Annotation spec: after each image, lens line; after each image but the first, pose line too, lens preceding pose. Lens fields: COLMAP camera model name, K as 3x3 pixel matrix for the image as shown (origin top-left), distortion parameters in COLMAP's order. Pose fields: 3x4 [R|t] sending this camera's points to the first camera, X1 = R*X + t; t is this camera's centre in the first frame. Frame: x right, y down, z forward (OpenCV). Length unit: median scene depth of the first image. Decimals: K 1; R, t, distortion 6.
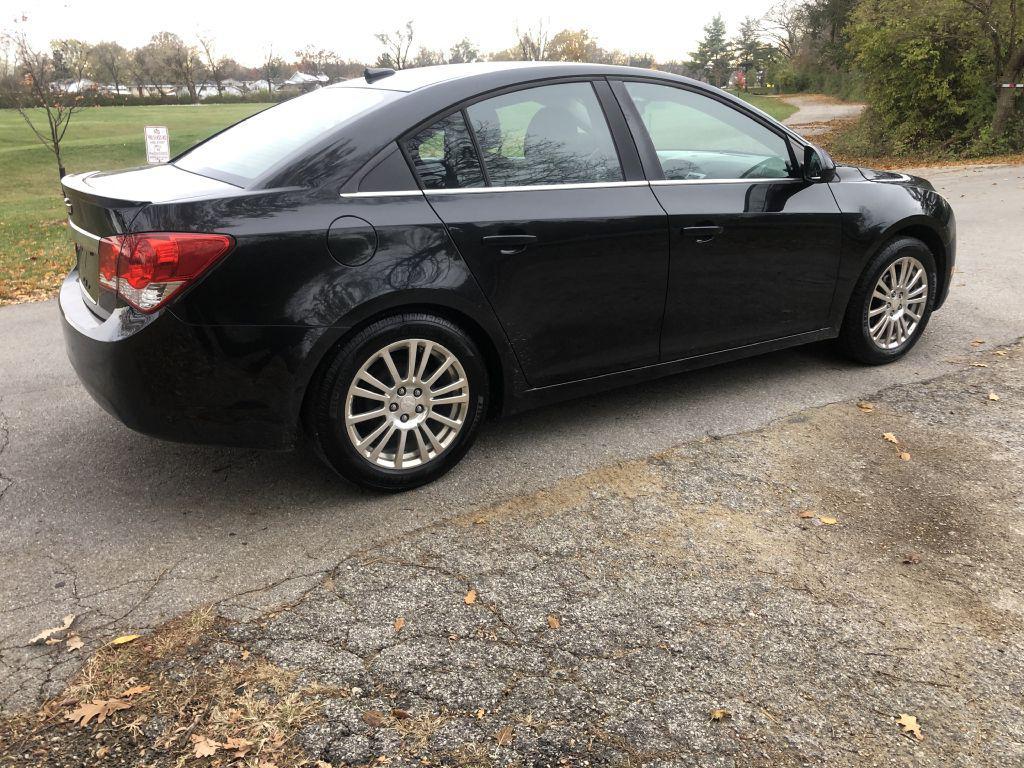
lens RADIAL K [[819.8, 0, 512.0], [0, 819.8, 384.0], [0, 0, 1]] dist [0.026644, -0.008241]
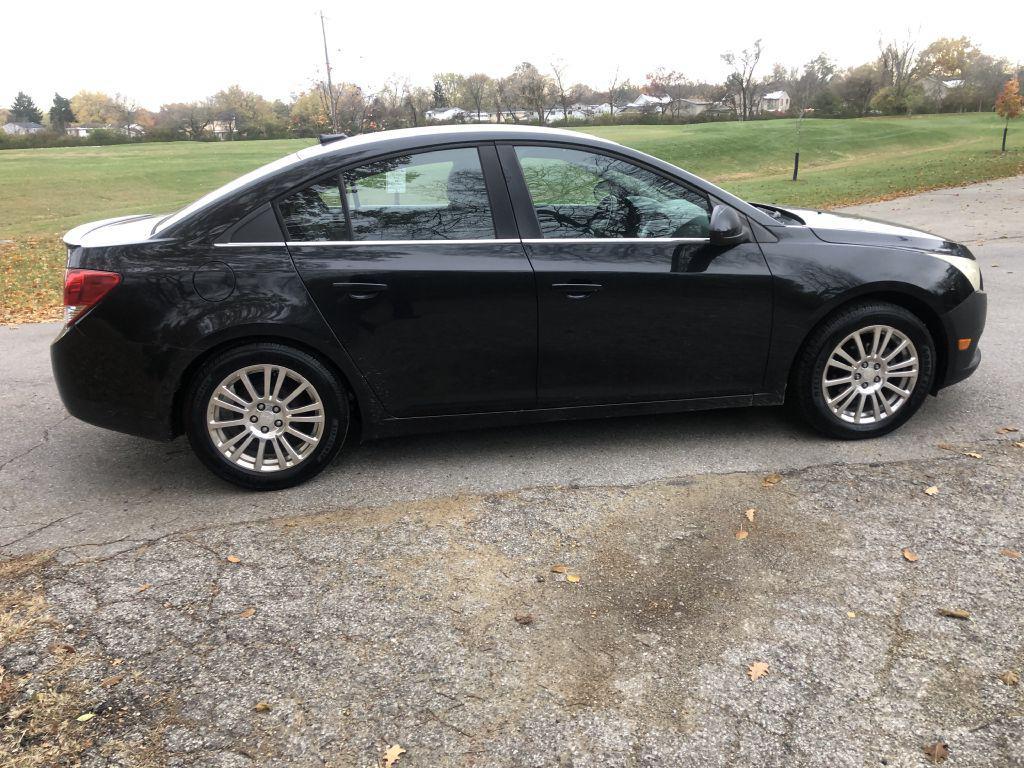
lens RADIAL K [[819.8, 0, 512.0], [0, 819.8, 384.0], [0, 0, 1]] dist [0.026644, -0.008241]
pose [[0.924330, 0.102604, -0.367542, 0.636363], [-0.110760, 0.993847, -0.001107, -0.062807], [0.365167, 0.041732, 0.930006, 0.009755]]
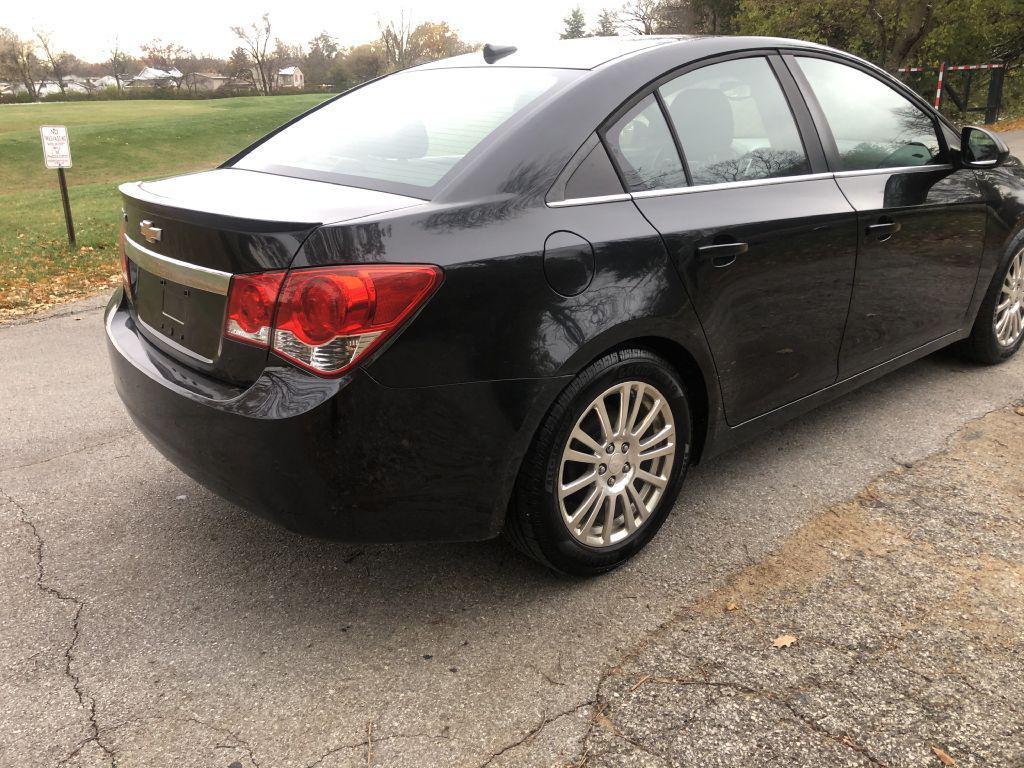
lens RADIAL K [[819.8, 0, 512.0], [0, 819.8, 384.0], [0, 0, 1]] dist [0.026644, -0.008241]
pose [[0.989231, -0.062989, 0.132115, -0.324083], [0.061879, 0.998005, 0.012494, -0.067727], [-0.132638, -0.004184, 0.991156, 0.224046]]
